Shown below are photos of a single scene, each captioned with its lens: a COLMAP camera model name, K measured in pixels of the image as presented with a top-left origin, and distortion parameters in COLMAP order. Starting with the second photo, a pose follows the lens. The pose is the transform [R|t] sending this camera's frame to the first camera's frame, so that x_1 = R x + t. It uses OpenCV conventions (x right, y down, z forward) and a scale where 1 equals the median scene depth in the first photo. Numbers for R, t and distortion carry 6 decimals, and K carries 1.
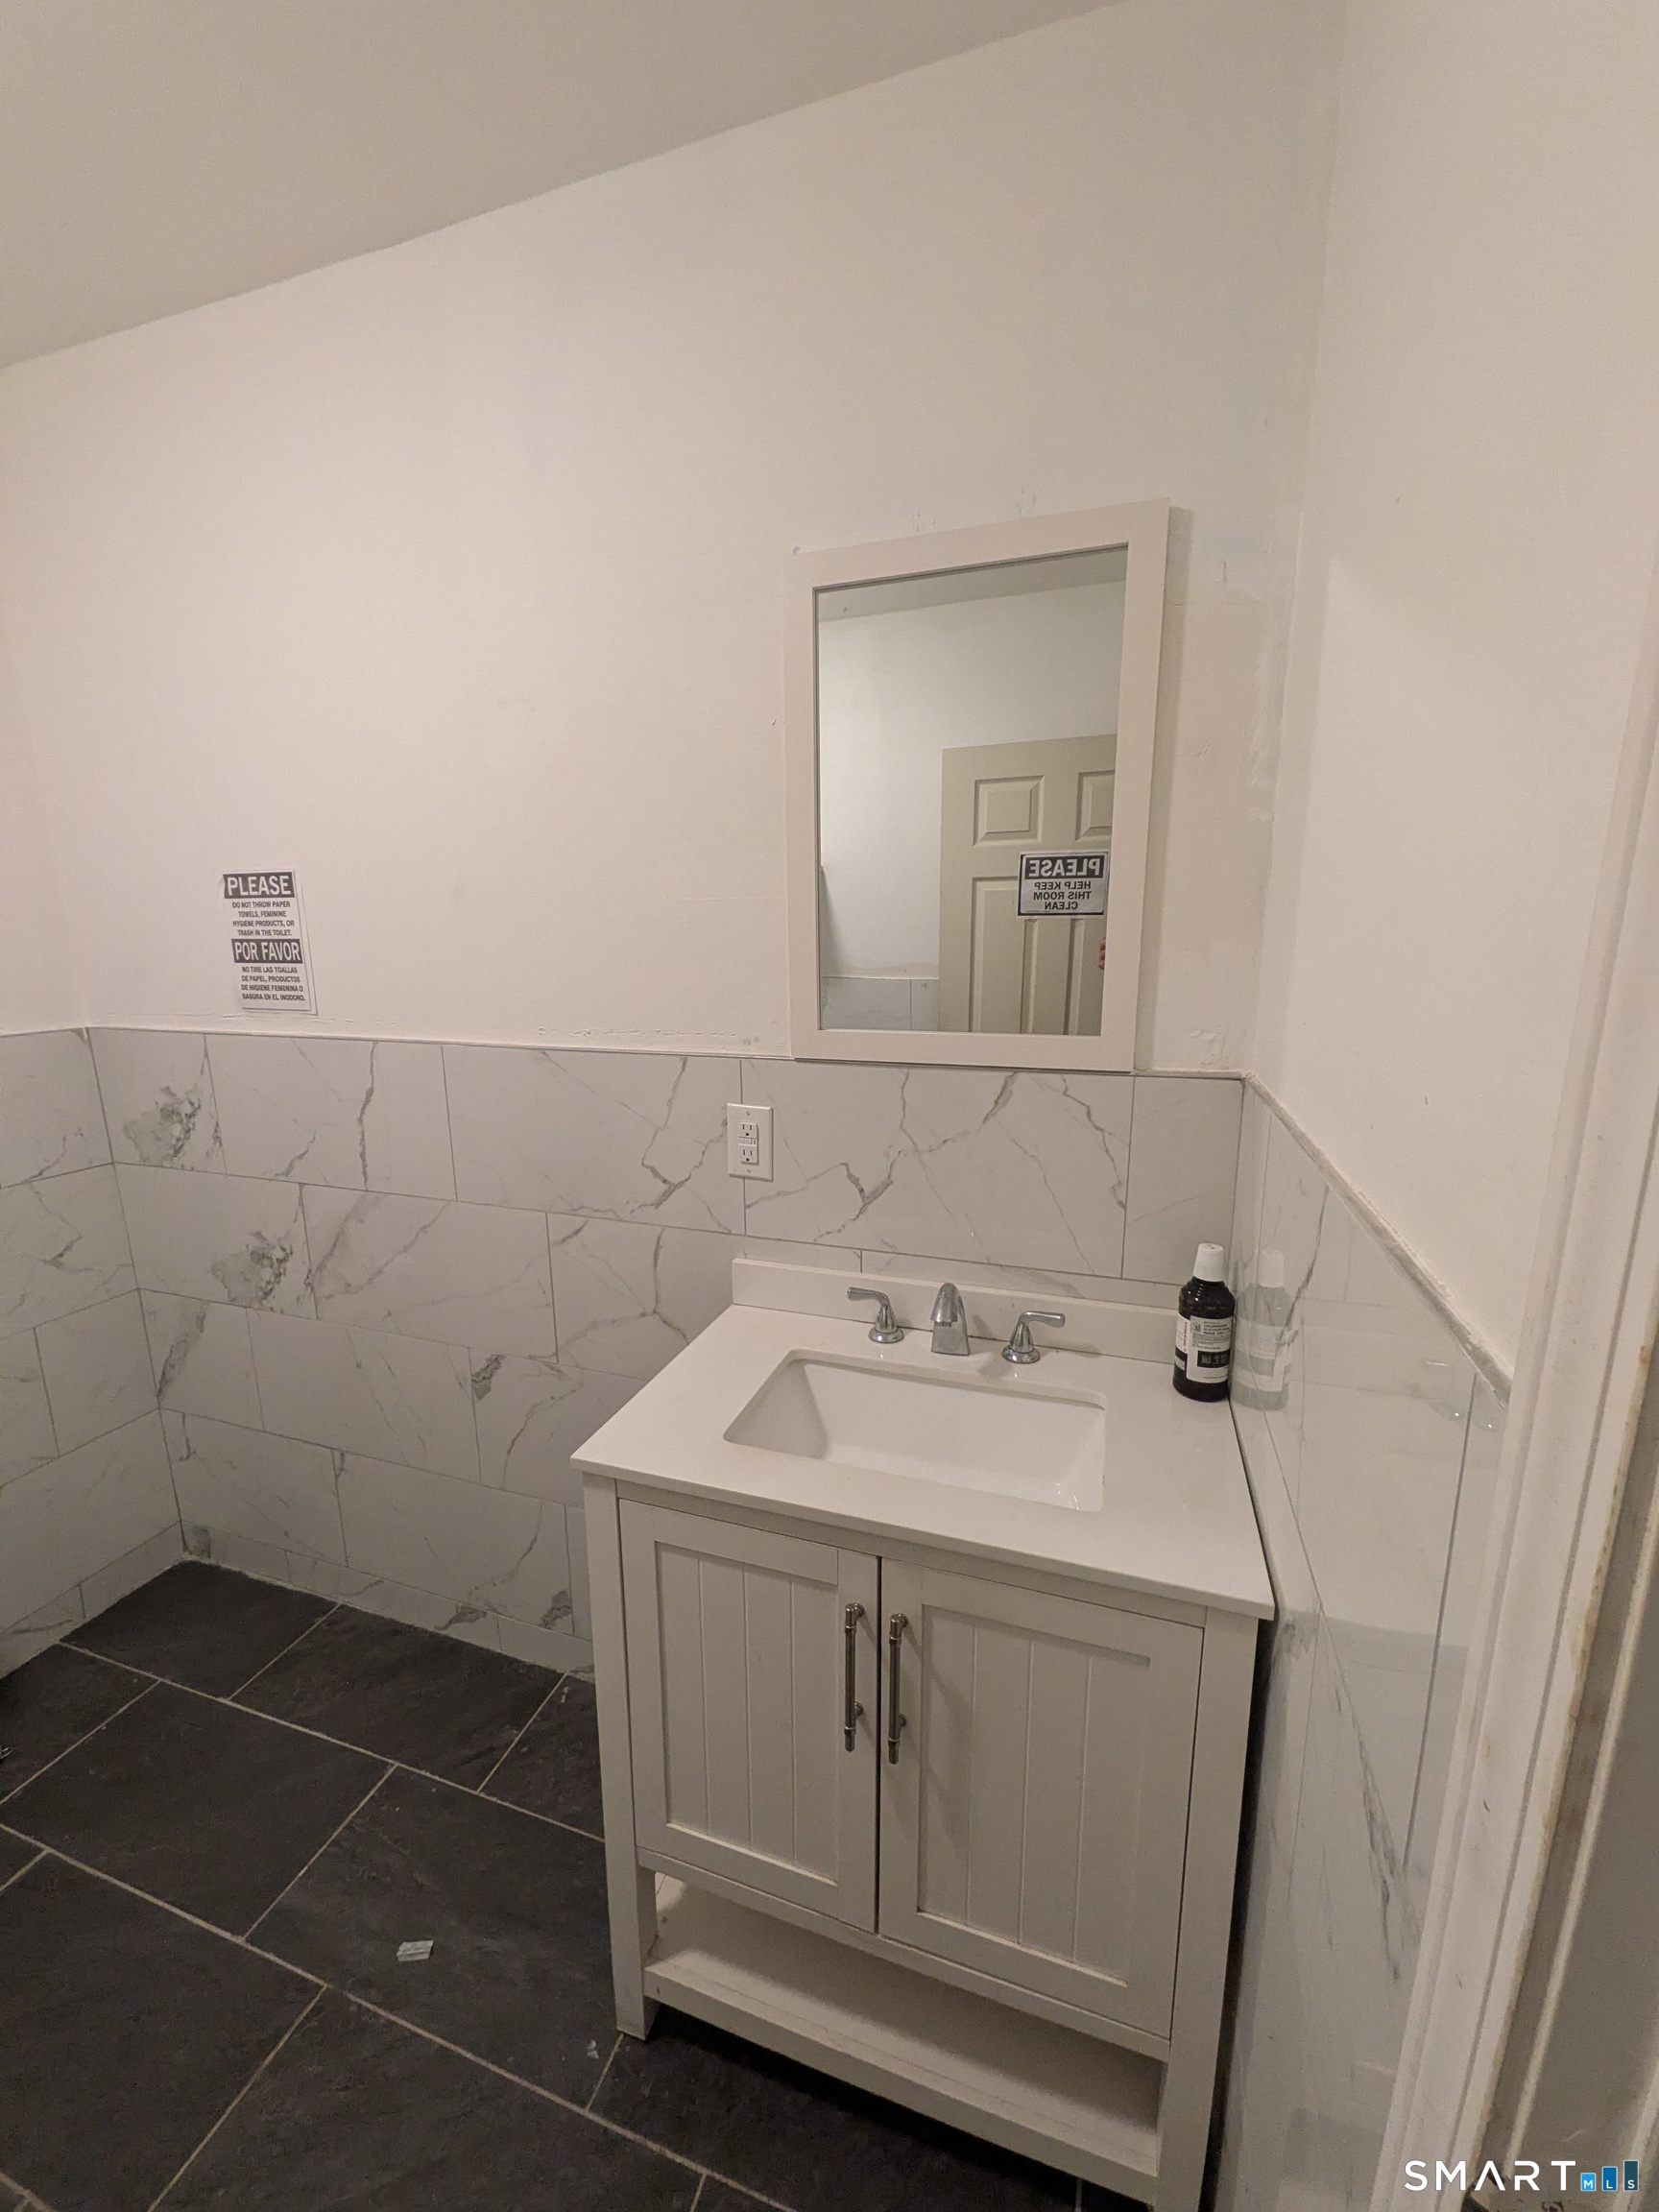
lens RADIAL K [[875.1, 0, 833.3], [0, 875.1, 1109.5], [0, 0, 1]] dist [0.008449, 0.000516]
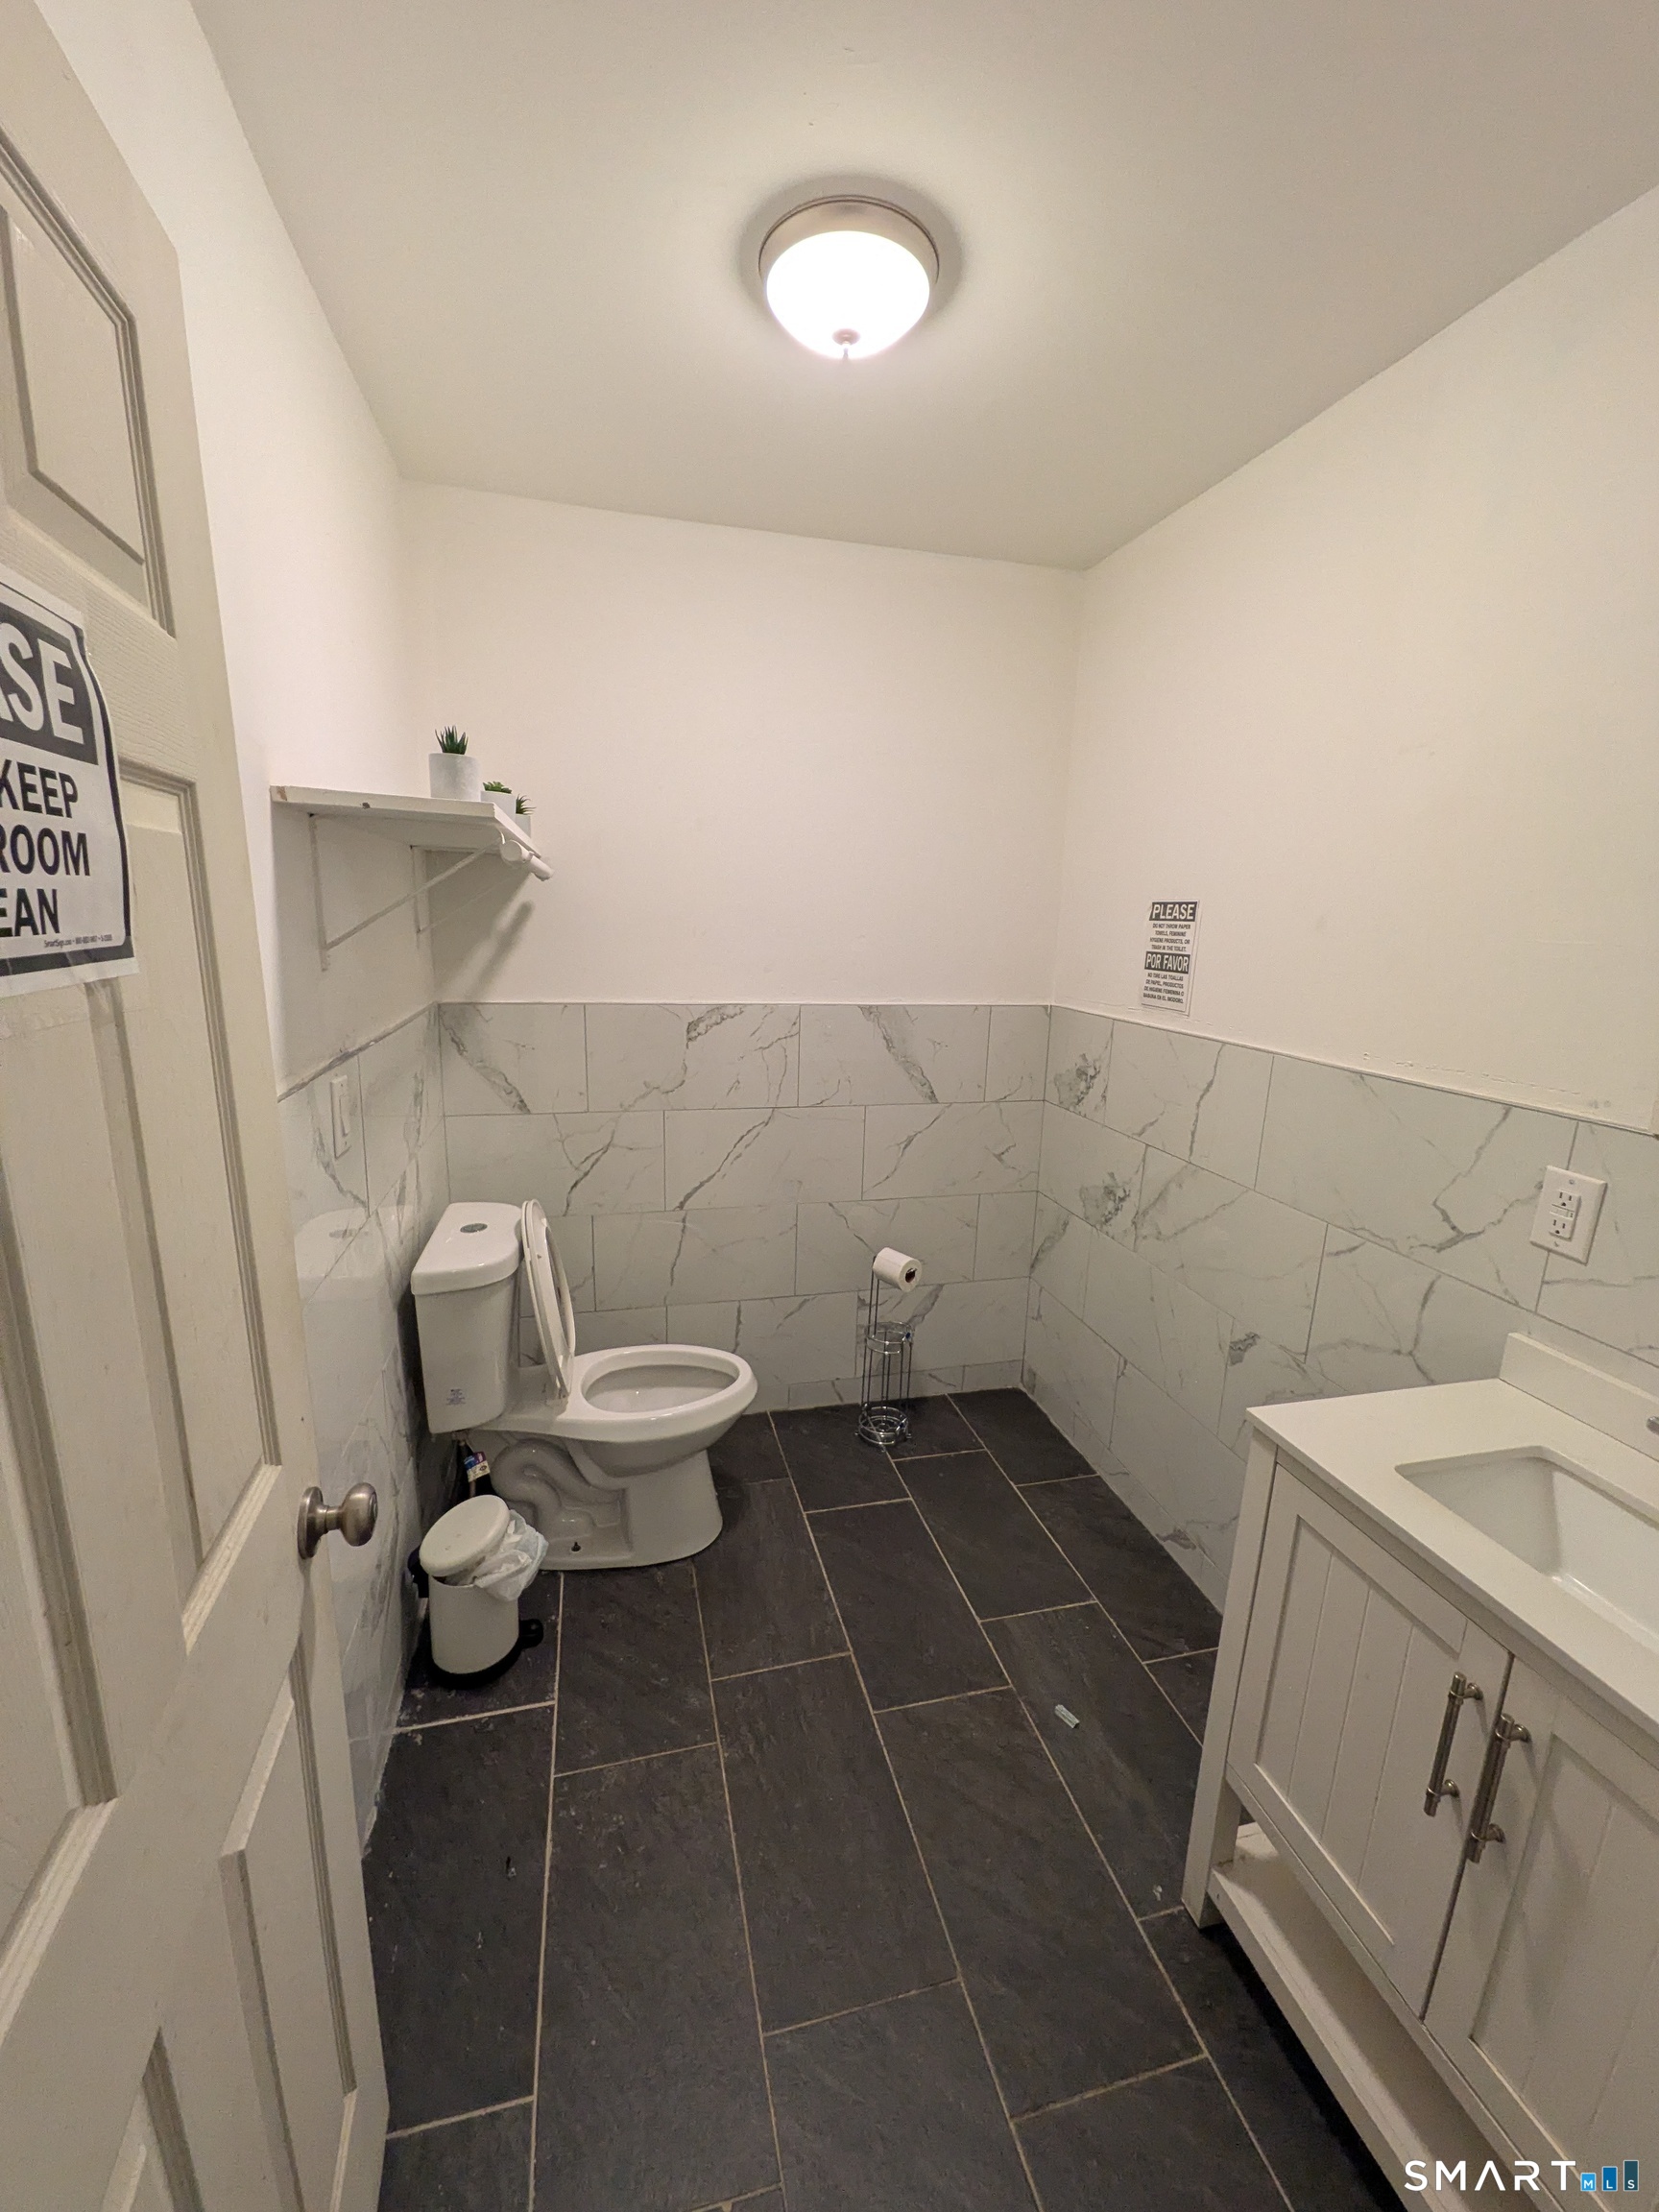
lens RADIAL K [[875.1, 0, 823.9], [0, 875.1, 1113.3], [0, 0, 1]] dist [0.008449, 0.000516]
pose [[0.546348, 0.208343, -0.811232, 0.182509], [-0.202456, 0.972696, 0.113461, -0.010164], [0.812721, 0.102250, 0.573611, -0.130678]]
